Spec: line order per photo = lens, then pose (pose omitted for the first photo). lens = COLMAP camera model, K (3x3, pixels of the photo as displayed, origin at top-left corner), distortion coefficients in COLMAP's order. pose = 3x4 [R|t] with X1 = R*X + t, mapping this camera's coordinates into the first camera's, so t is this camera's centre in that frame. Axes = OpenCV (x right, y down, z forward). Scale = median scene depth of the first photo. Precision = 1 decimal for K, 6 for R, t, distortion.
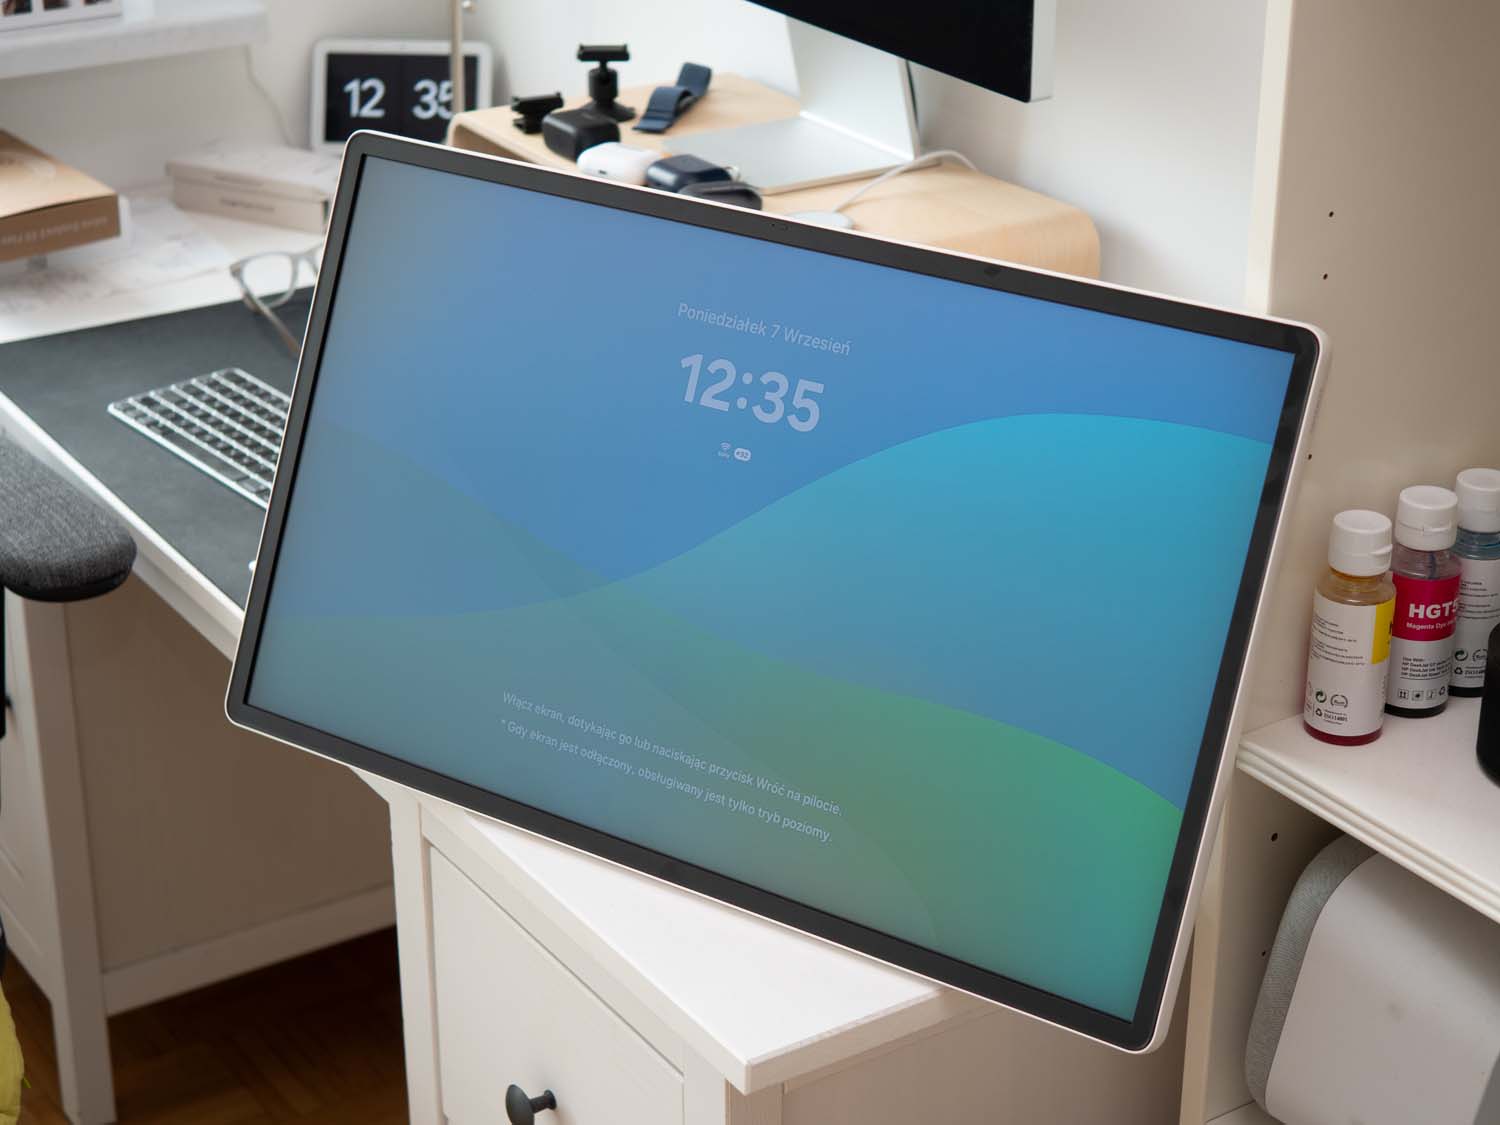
lens RADIAL K [[2773.0, 0, 750.0], [0, 2773.0, 562.5], [0, 0, 1]] dist [0.015185, 0.056076]
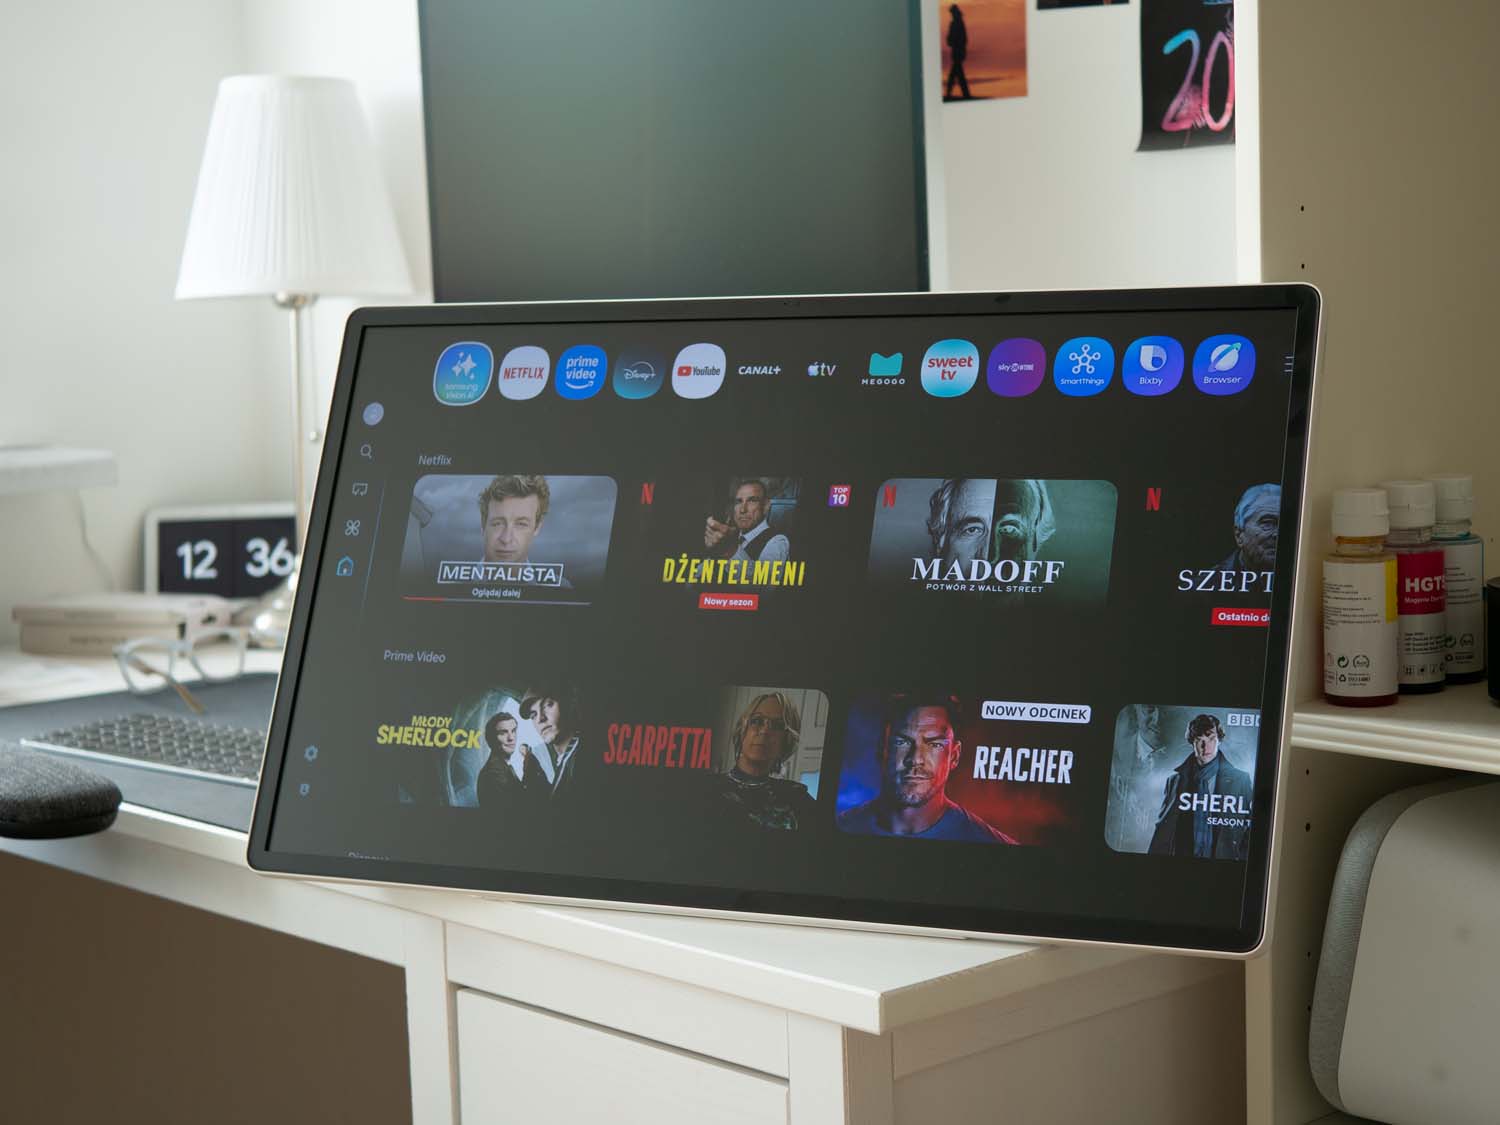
lens RADIAL K [[2773.0, 0, 750.0], [0, 2773.0, 562.5], [0, 0, 1]] dist [0.015185, 0.056076]
pose [[0.985878, -0.050666, 0.159616, -0.189033], [0.098053, 0.947313, -0.304932, 0.314461], [-0.135756, 0.316277, 0.938903, 0.008433]]
